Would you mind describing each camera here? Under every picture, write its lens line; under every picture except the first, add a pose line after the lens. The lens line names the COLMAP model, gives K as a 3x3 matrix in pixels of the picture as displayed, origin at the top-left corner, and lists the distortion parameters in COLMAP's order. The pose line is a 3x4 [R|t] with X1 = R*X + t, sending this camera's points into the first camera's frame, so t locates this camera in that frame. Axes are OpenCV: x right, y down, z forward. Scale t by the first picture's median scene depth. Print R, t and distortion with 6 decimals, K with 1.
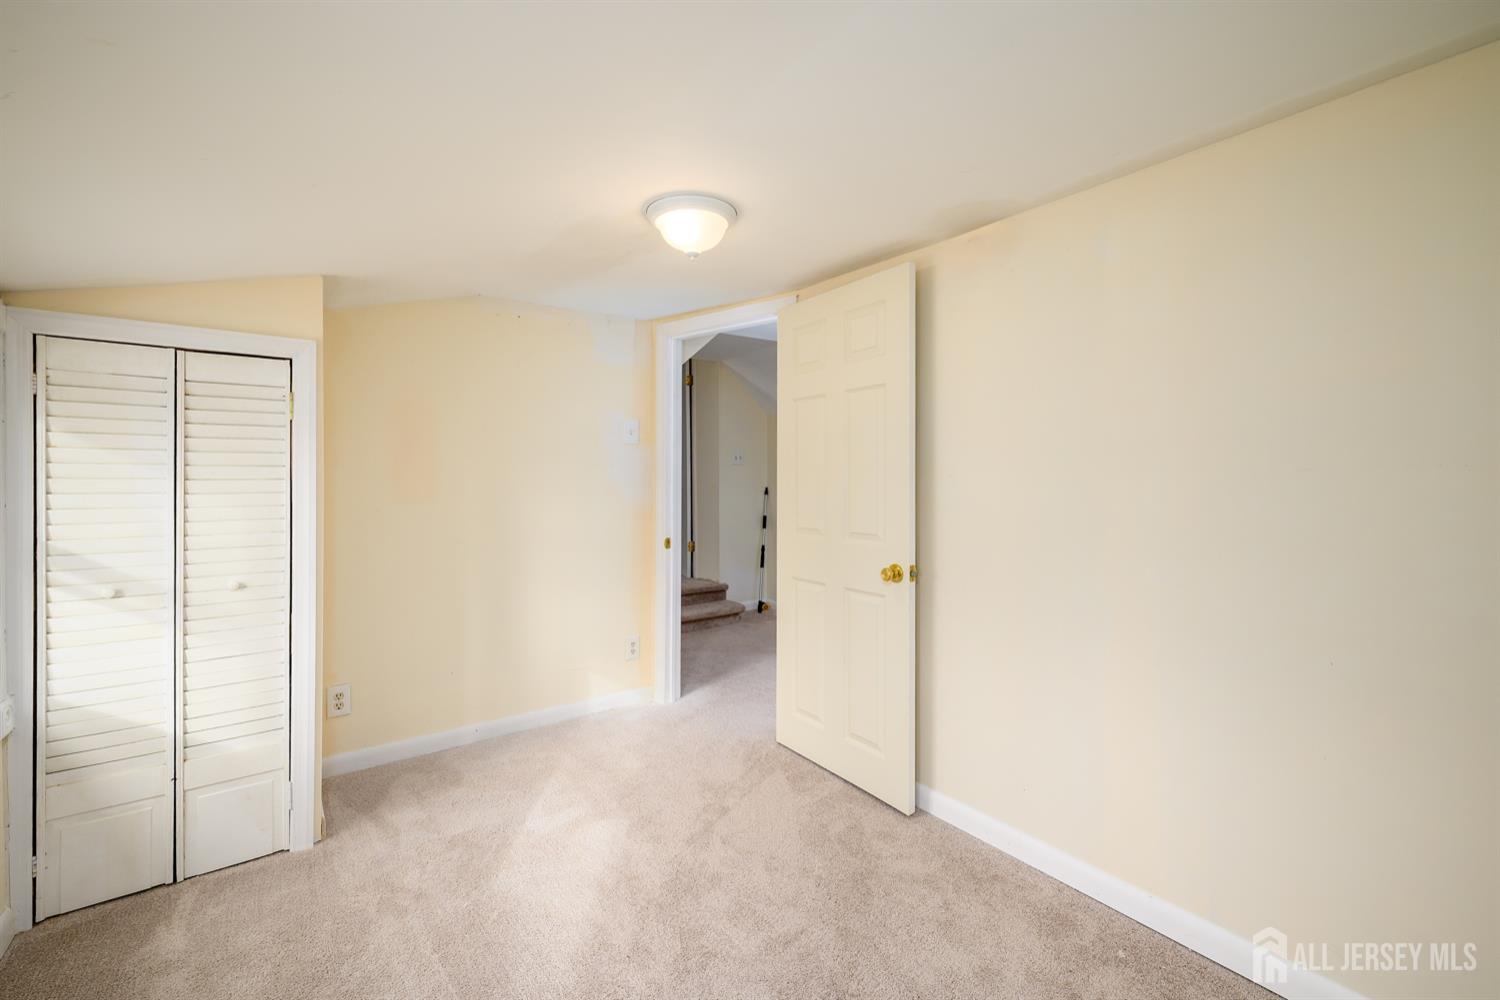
lens RADIAL K [[607.9, 0, 752.9], [0, 607.9, 479.3], [0, 0, 1]] dist [-0.000791, 0.000220]
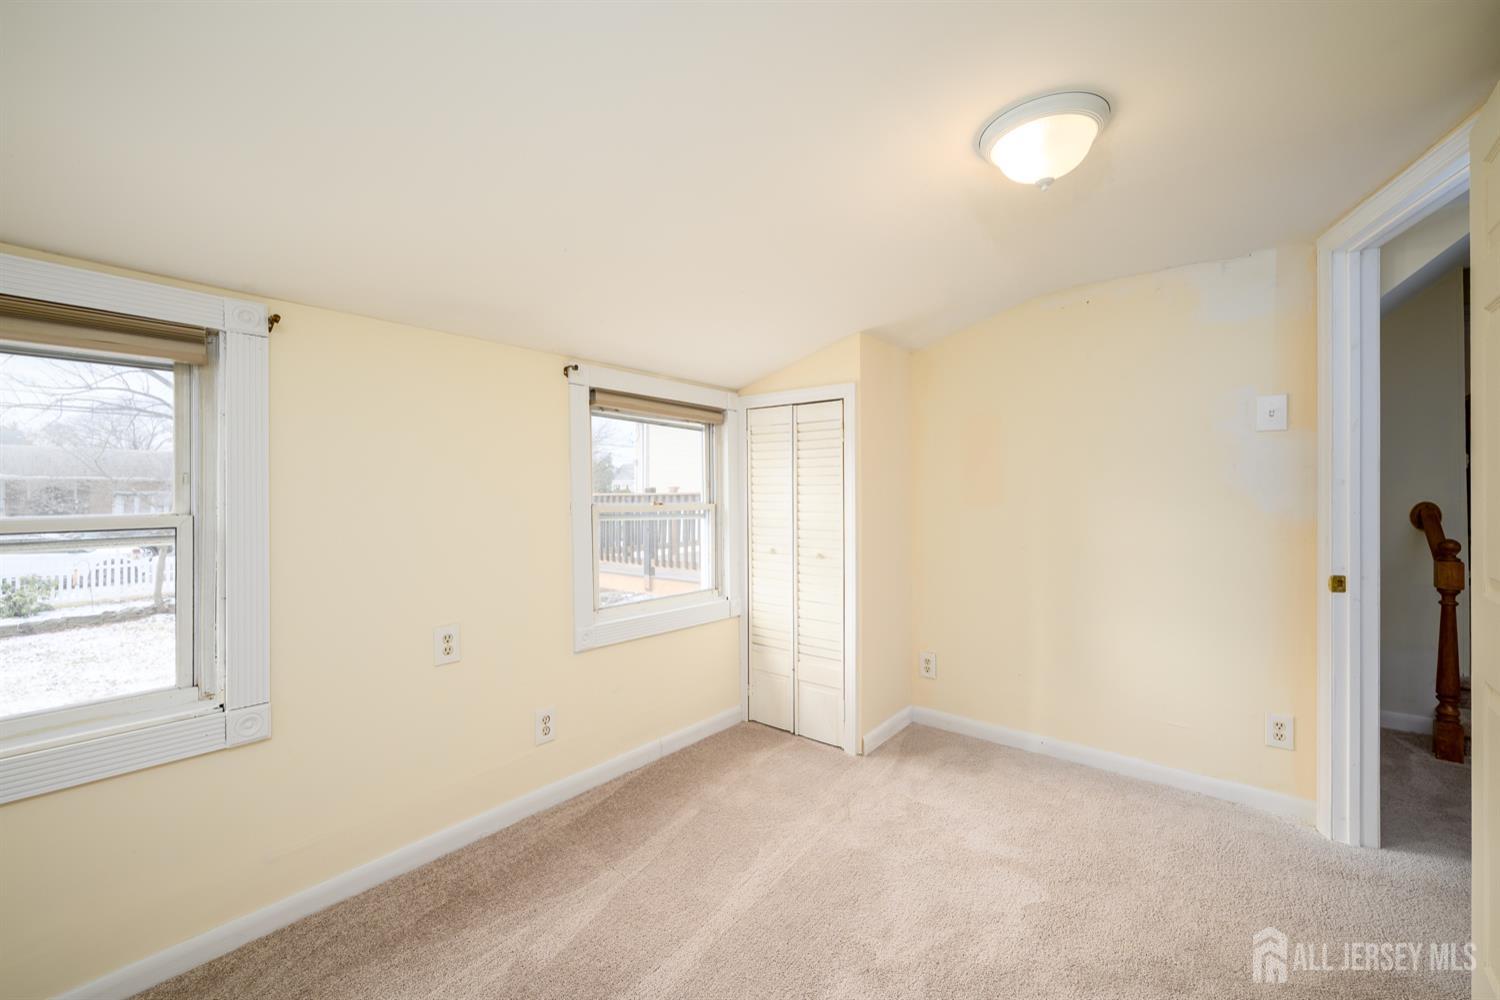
lens RADIAL K [[607.9, 0, 760.3], [0, 607.9, 492.4], [0, 0, 1]] dist [-0.000791, 0.000220]
pose [[0.245269, 0.000741, -0.969455, 0.551718], [0.002249, 0.999997, 0.001333, 0.015635], [0.969452, -0.002508, 0.245267, 0.475792]]
